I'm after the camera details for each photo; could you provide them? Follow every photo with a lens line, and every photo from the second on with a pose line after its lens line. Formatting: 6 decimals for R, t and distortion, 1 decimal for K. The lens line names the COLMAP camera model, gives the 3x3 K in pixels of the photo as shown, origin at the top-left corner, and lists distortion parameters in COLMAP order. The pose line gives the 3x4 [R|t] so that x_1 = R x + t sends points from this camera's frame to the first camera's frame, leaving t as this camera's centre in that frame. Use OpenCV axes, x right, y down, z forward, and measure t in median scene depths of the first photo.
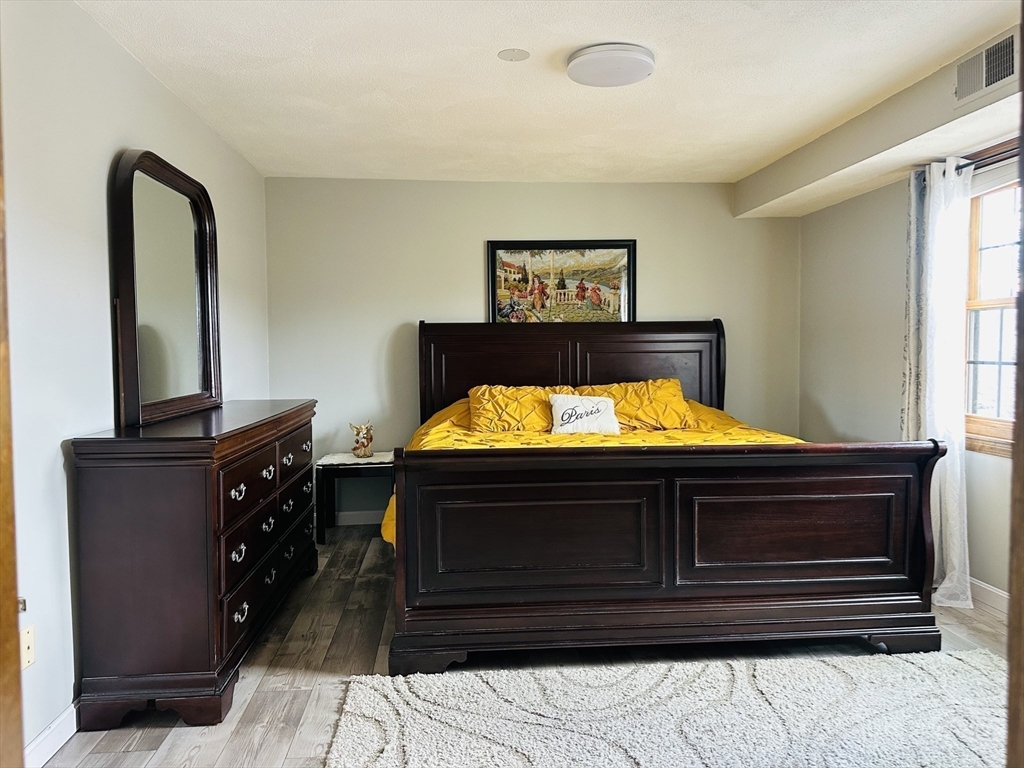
lens RADIAL K [[718.4, 0, 504.4], [0, 718.4, 385.5], [0, 0, 1]] dist [0.085385, -0.108451]
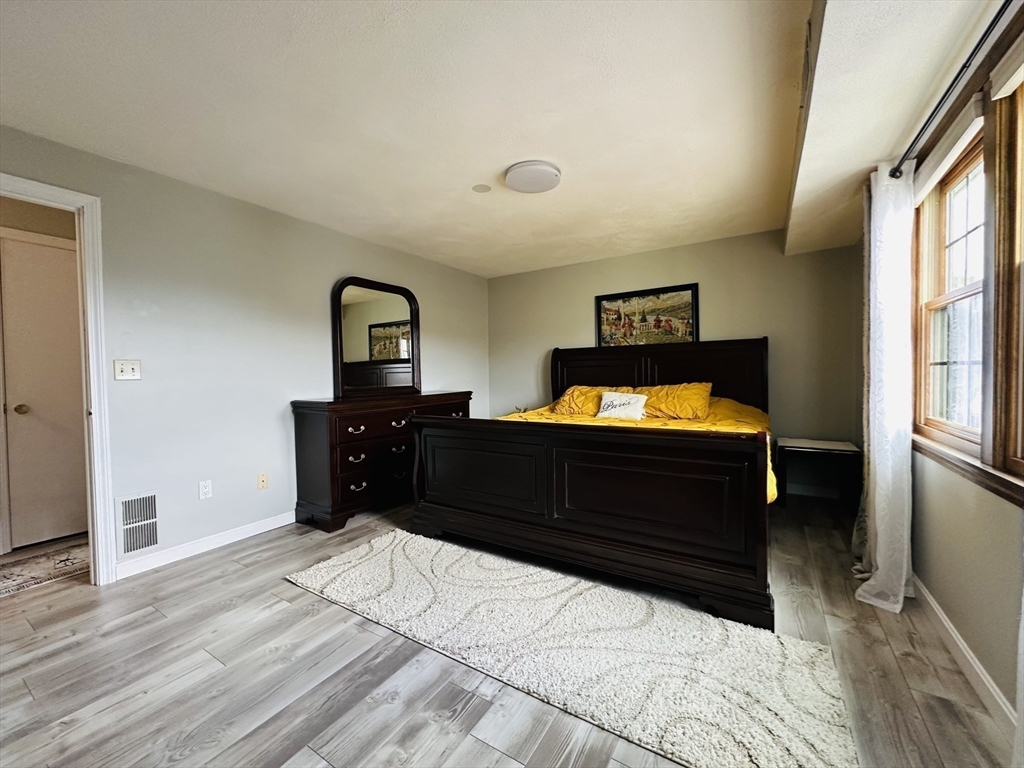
lens RADIAL K [[407.8, 0, 509.7], [0, 407.8, 387.0], [0, 0, 1]] dist [-0.003615, 0.001062]
pose [[0.798895, 0.013114, -0.601327, 0.369104], [-0.021647, 0.999741, -0.006956, 0.011489], [0.601081, 0.018574, 0.798972, 0.164084]]
